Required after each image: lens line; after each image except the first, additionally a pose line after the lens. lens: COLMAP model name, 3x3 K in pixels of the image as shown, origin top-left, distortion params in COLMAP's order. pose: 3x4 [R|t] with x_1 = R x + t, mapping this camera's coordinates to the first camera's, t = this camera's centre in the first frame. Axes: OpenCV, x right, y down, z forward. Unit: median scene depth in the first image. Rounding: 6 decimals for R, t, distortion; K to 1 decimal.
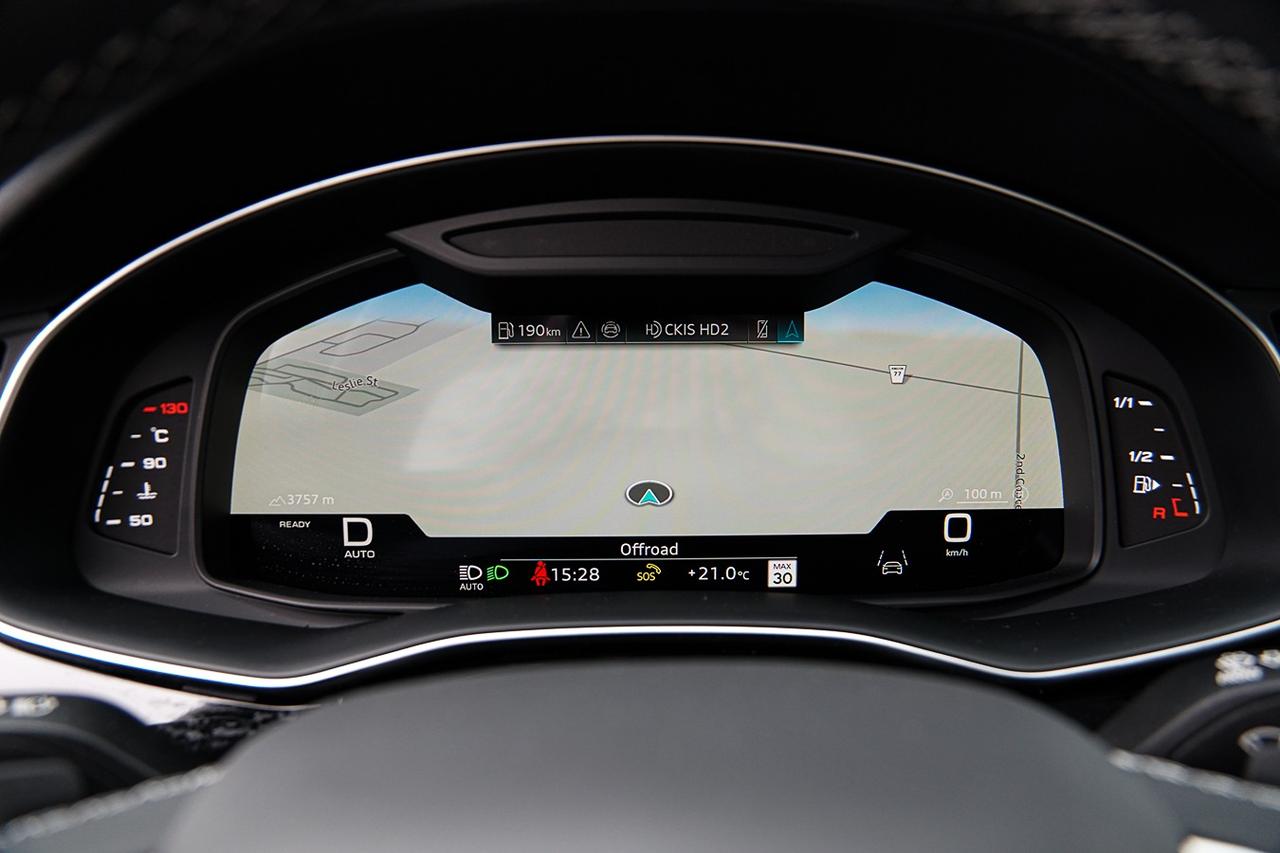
lens RADIAL K [[1006.5, 0, 633.9], [0, 1006.5, 428.0], [0, 0, 1]] dist [-0.120215, 0.075426]
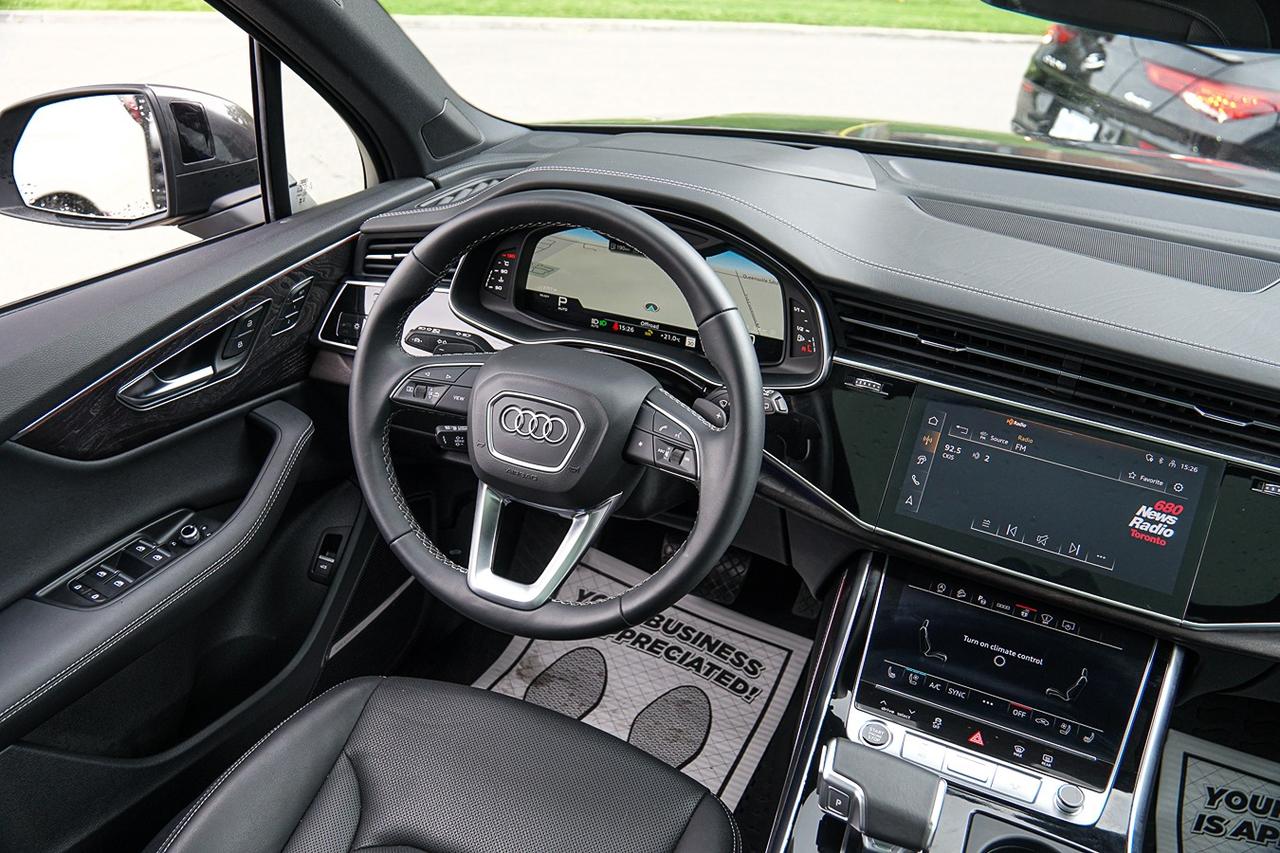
lens RADIAL K [[1006.5, 0, 632.5], [0, 1006.5, 427.2], [0, 0, 1]] dist [-0.120215, 0.075426]
pose [[0.915595, 0.227933, -0.331260, 1.042165], [-0.130168, 0.947472, 0.292153, -0.465647], [0.380450, -0.224374, 0.897170, -1.800263]]
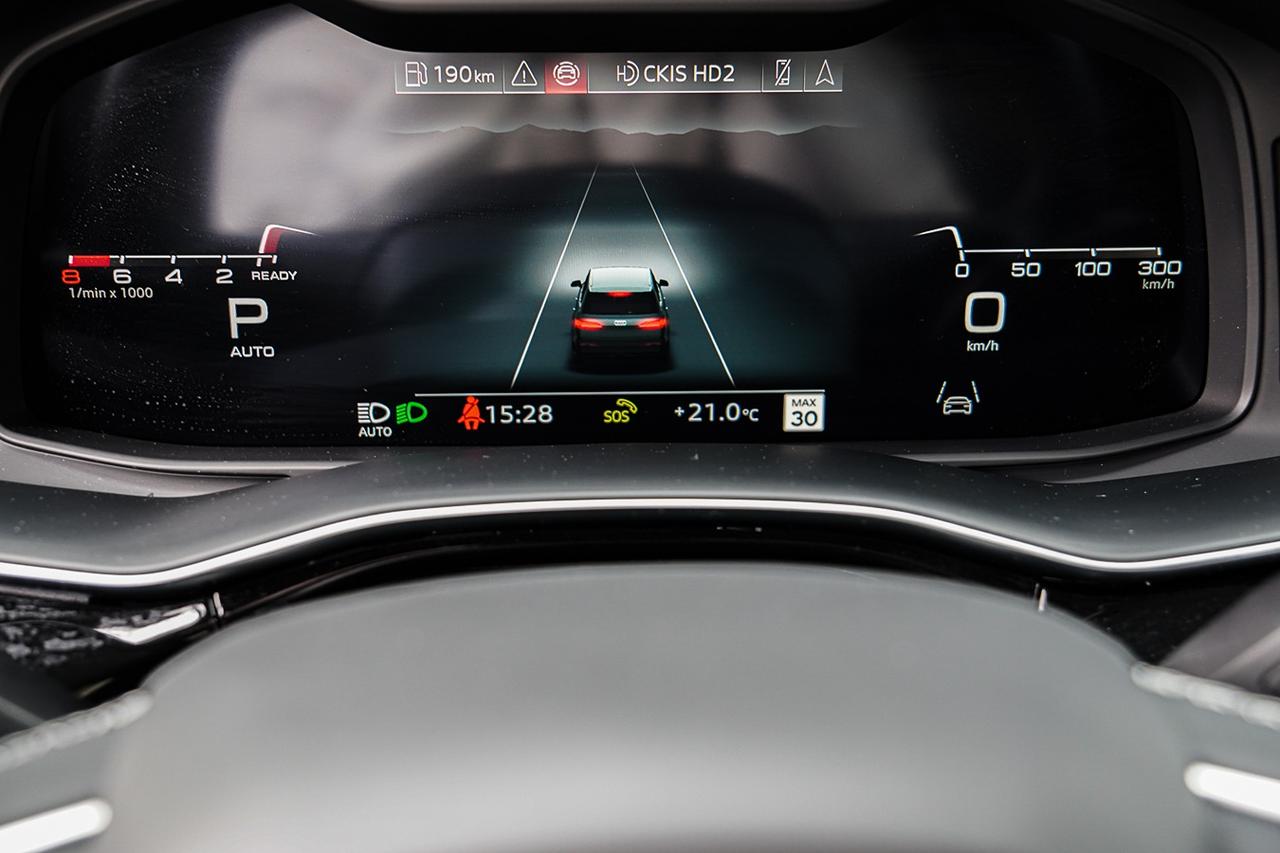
lens RADIAL K [[1748.7, 0, 636.3], [0, 1748.7, 420.3], [0, 0, 1]] dist [0.119121, 0.000000]
pose [[0.999694, -0.001620, 0.024689, -0.004936], [-0.003349, 0.979809, 0.199906, -0.104221], [-0.024514, -0.199927, 0.979504, -0.246718]]
